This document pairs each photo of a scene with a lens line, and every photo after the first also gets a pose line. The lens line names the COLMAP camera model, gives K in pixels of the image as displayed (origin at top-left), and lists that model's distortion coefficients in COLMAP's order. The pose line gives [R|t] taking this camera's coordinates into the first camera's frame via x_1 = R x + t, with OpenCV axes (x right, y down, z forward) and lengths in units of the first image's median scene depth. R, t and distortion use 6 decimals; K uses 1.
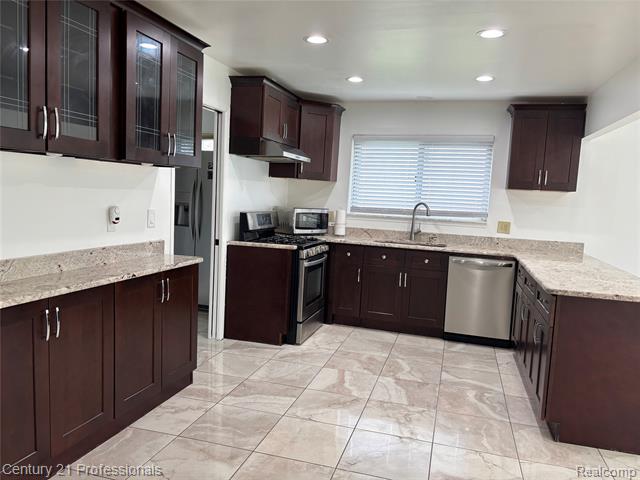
lens RADIAL K [[482.4, 0, 320.0], [0, 482.4, 240.0], [0, 0, 1]] dist [0.082191, -0.082236]
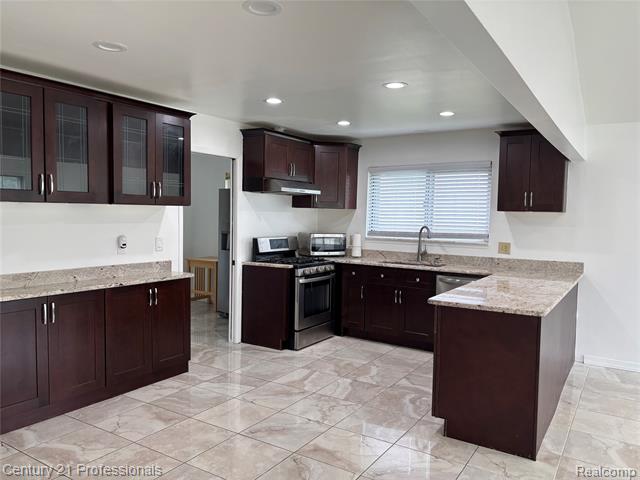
lens RADIAL K [[482.4, 0, 320.0], [0, 482.4, 240.0], [0, 0, 1]] dist [0.082191, -0.082236]
pose [[0.957892, -0.017476, -0.286596, 0.349025], [0.002562, 0.998627, -0.052330, 0.011706], [0.287116, 0.049392, 0.956621, -0.115717]]
